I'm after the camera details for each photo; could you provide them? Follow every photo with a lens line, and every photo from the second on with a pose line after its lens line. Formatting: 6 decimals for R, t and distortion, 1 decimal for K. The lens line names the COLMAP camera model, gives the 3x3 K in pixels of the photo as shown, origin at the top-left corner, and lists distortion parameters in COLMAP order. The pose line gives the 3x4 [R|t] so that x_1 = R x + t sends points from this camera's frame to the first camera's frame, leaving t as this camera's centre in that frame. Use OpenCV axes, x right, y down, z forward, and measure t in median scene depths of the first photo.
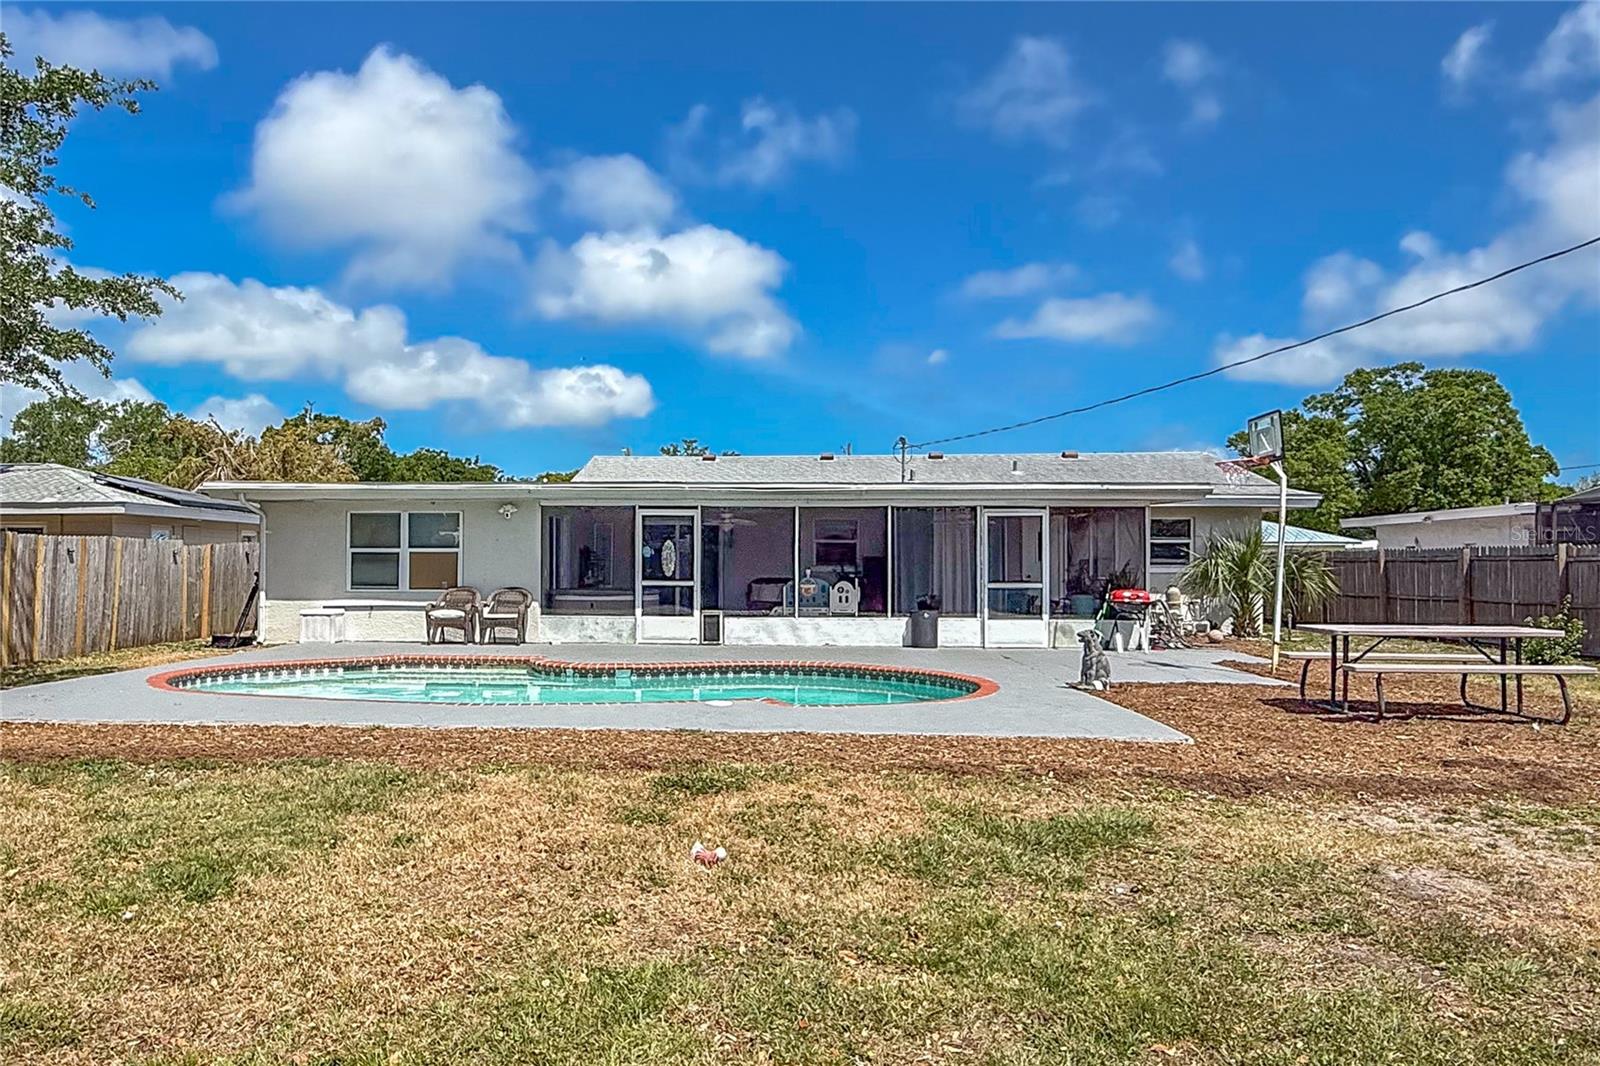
lens RADIAL K [[593.3, 0, 839.7], [0, 593.3, 551.2], [0, 0, 1]] dist [-0.000935, -0.000440]
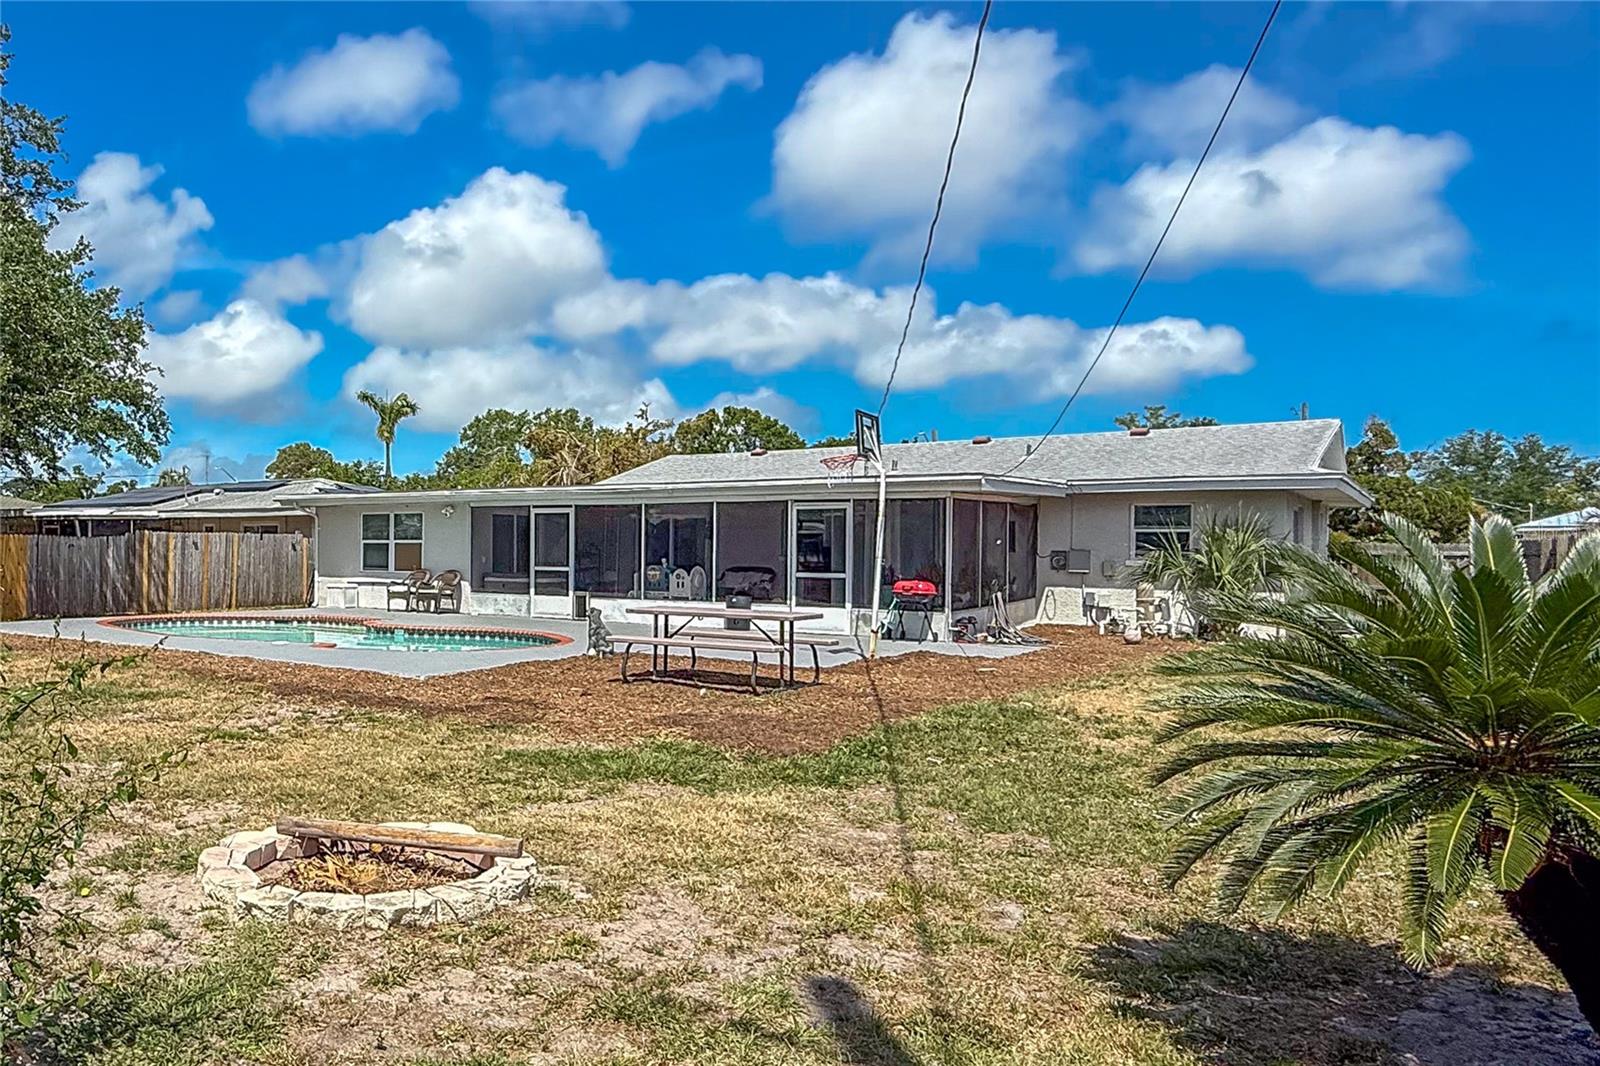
lens RADIAL K [[626.1, 0, 834.7], [0, 626.1, 536.2], [0, 0, 1]] dist [0.001837, 0.000429]
pose [[0.953166, -0.002453, -0.302436, 0.657514], [0.000483, 0.999978, -0.006589, -0.003580], [0.302446, 0.006134, 0.953147, -0.052996]]
